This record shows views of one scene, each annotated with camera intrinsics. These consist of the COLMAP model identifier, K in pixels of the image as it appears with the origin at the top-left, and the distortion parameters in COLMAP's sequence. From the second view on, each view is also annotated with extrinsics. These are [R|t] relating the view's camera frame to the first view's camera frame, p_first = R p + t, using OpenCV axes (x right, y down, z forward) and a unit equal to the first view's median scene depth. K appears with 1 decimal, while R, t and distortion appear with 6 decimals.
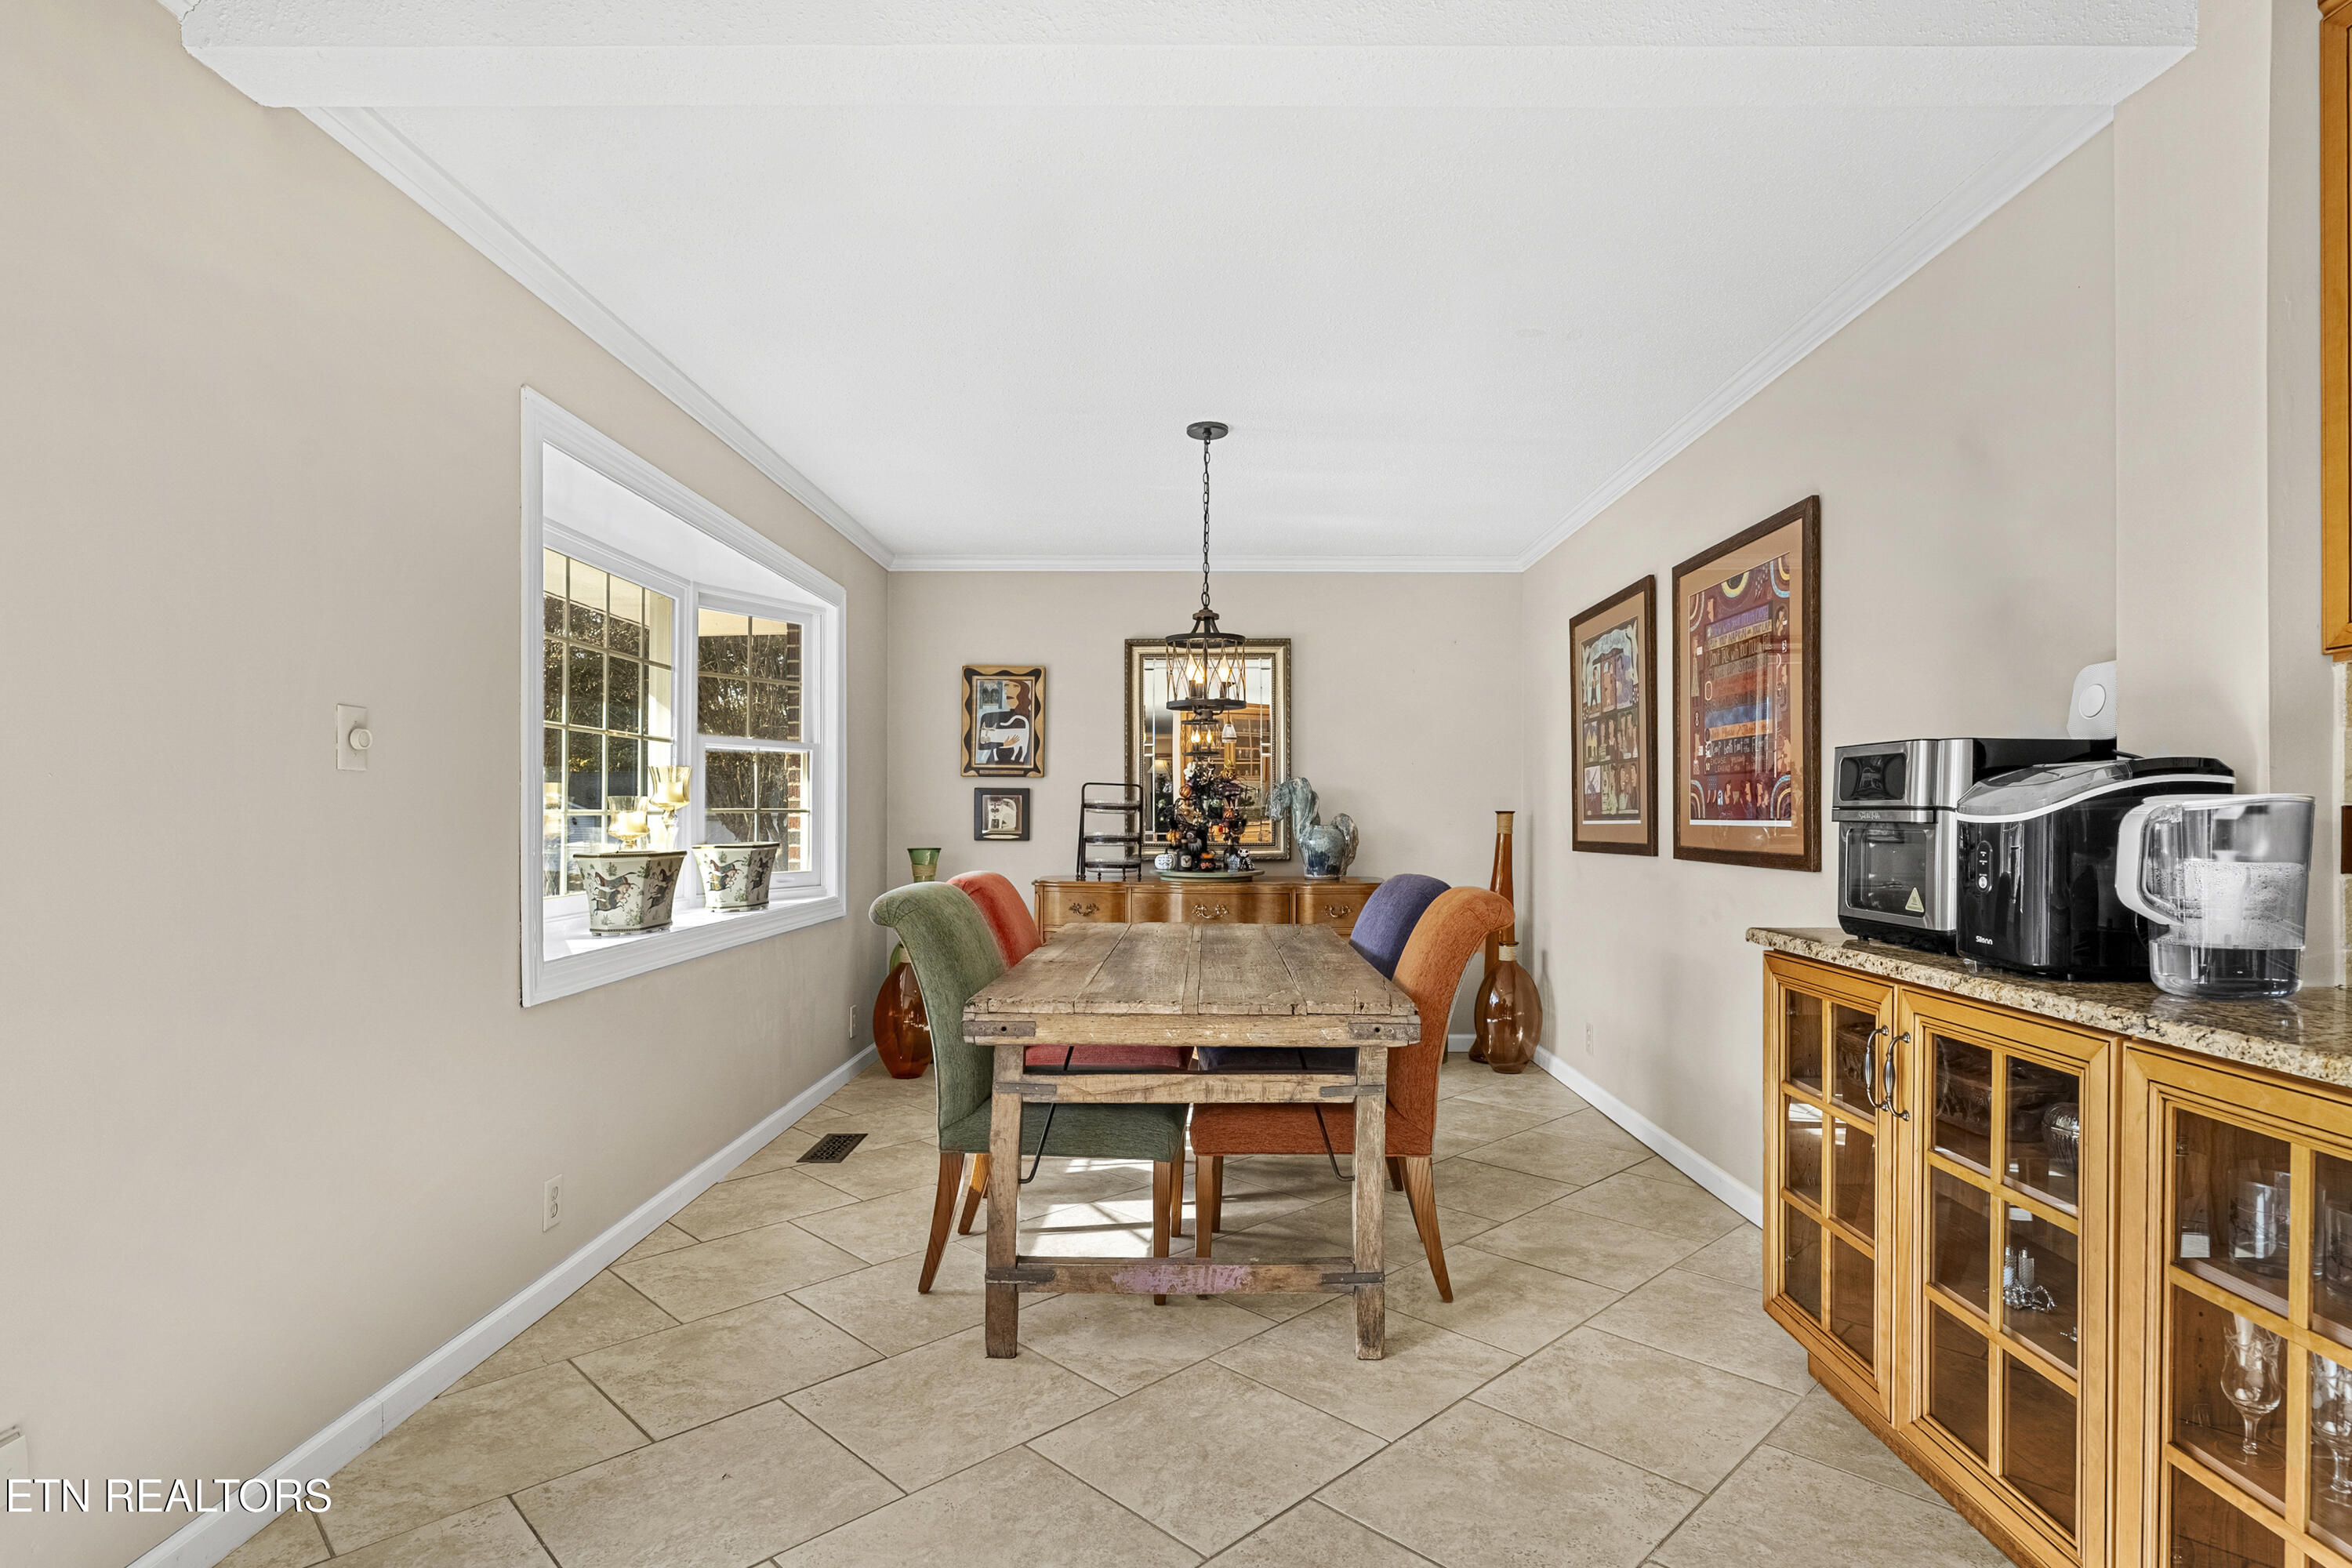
lens RADIAL K [[1081.8, 0, 1103.1], [0, 1081.8, 823.2], [0, 0, 1]] dist [-0.003219, -0.000200]
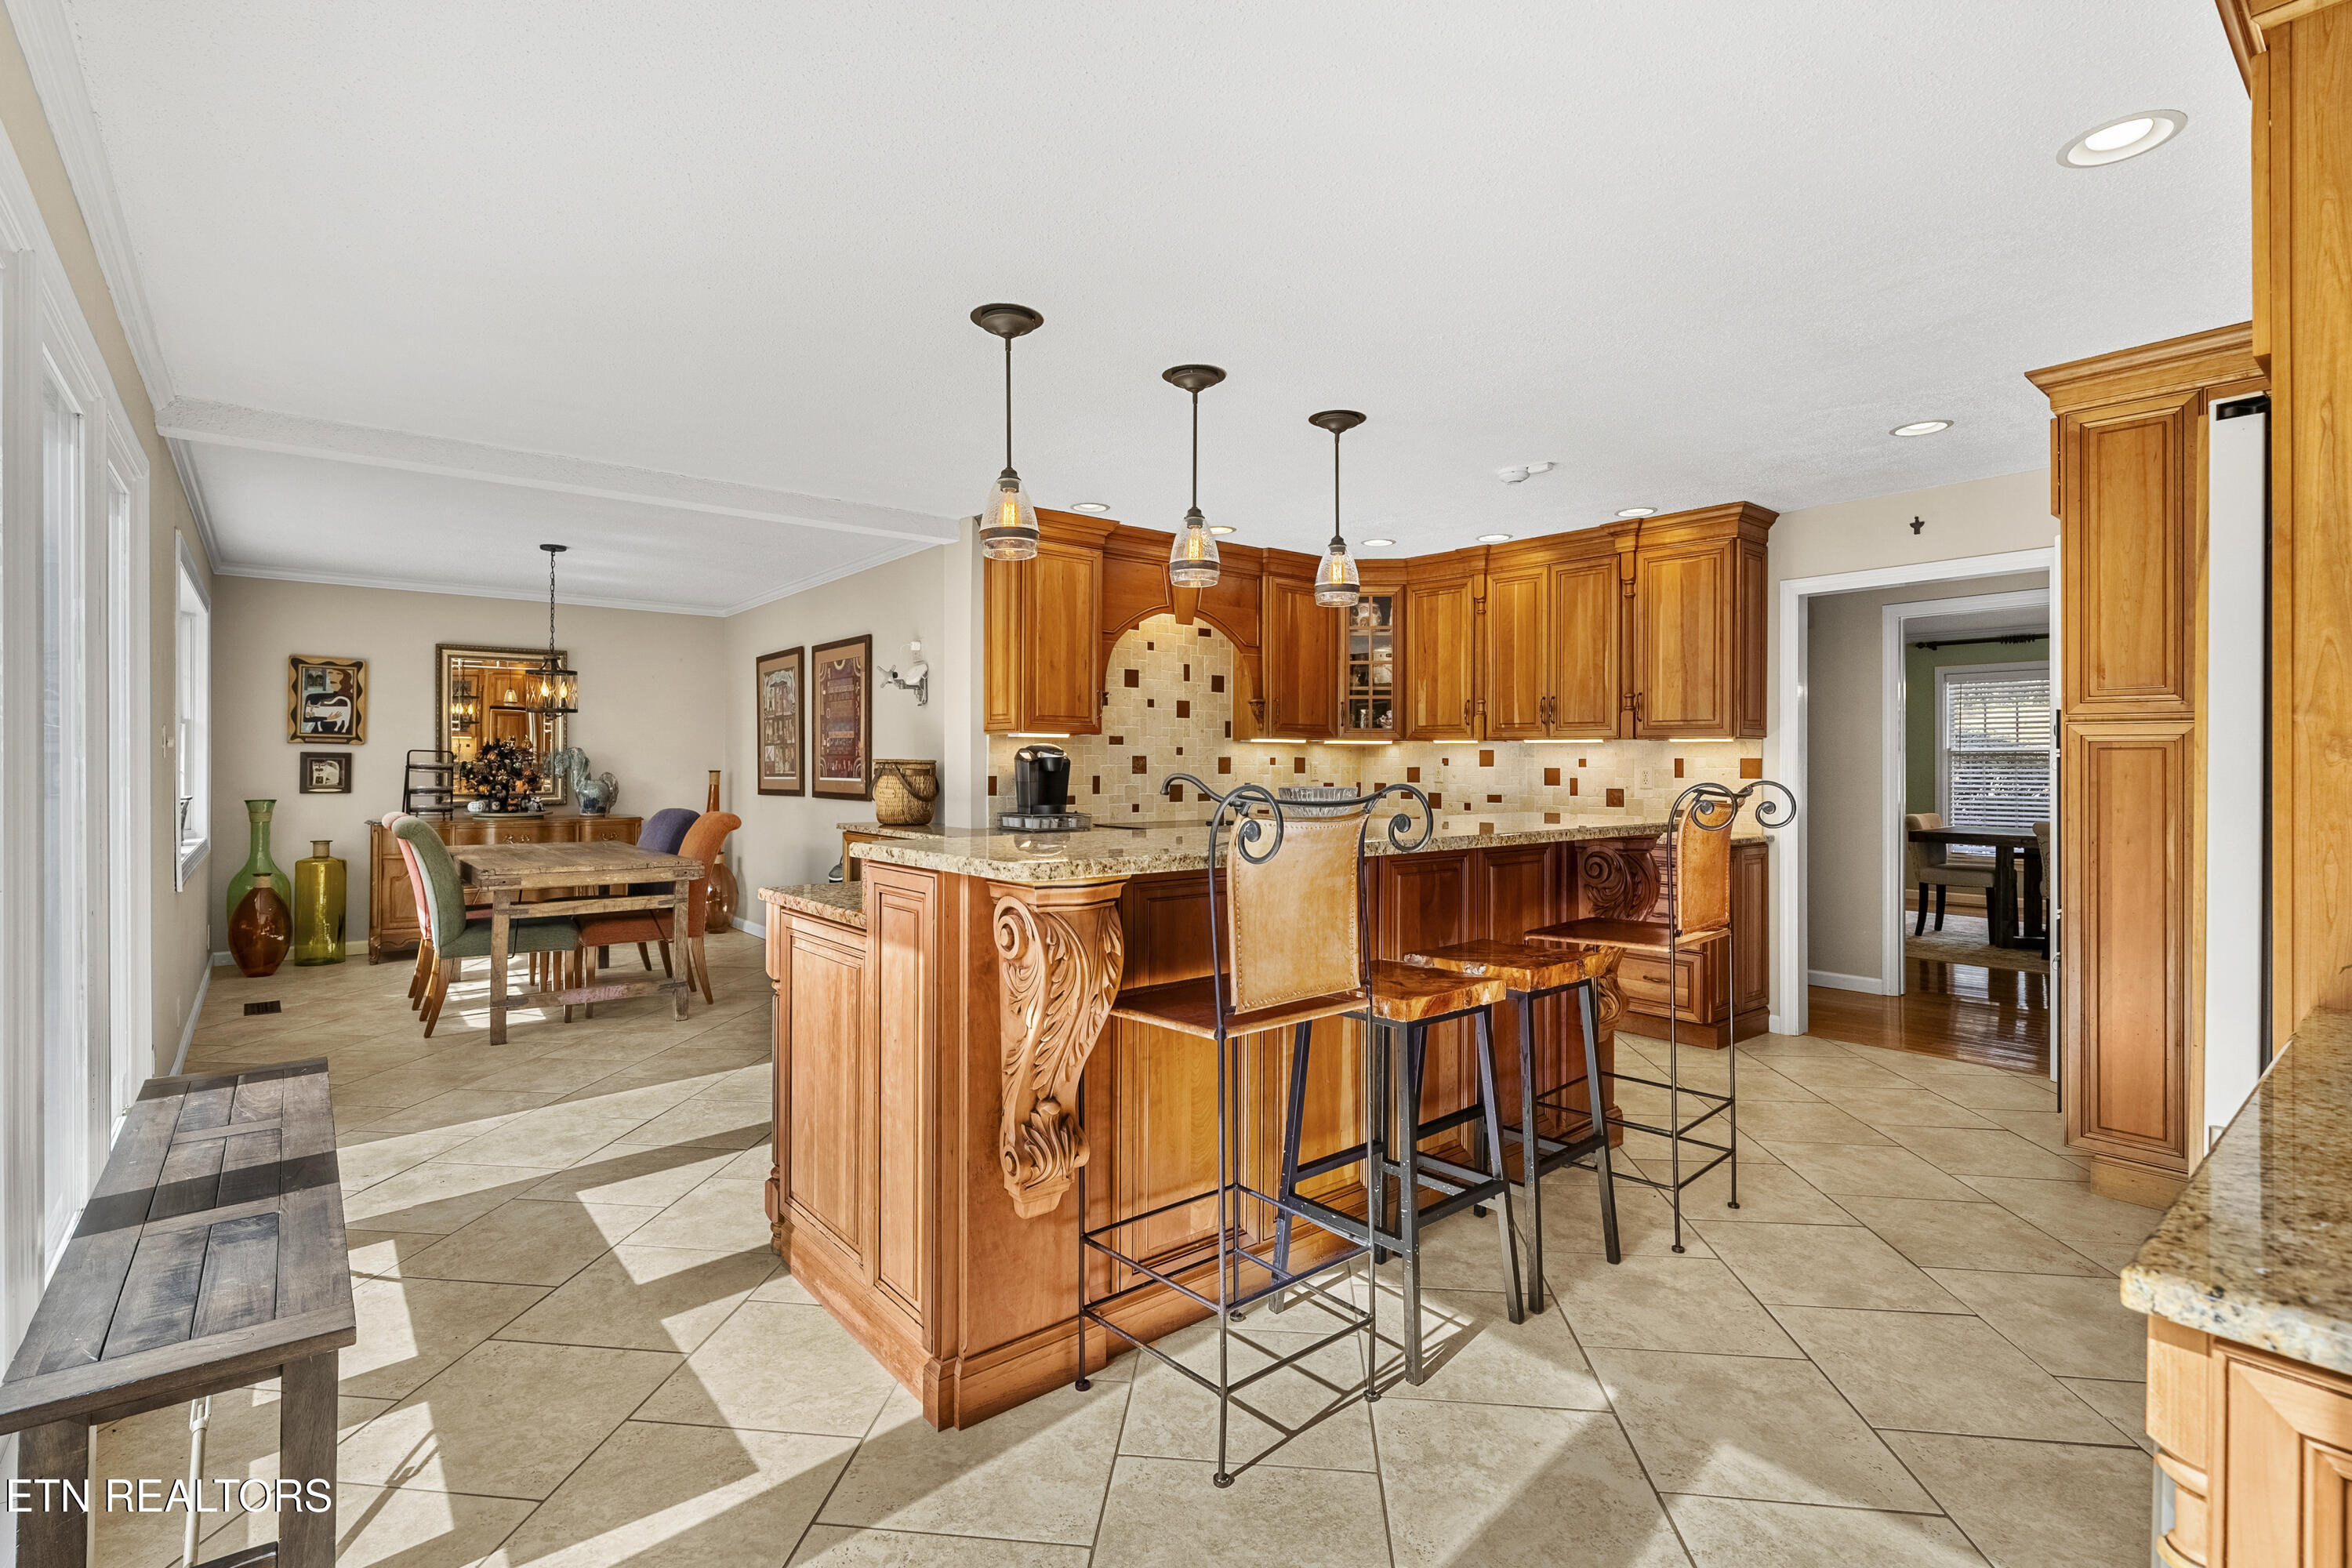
lens RADIAL K [[1081.8, 0, 1171.7], [0, 1081.8, 771.7], [0, 0, 1]] dist [-0.003219, -0.000200]
pose [[0.700317, 0.000895, 0.713831, -0.310003], [-0.000880, 1.000000, -0.000391, -0.010066], [-0.713831, -0.000354, 0.700318, -0.626440]]
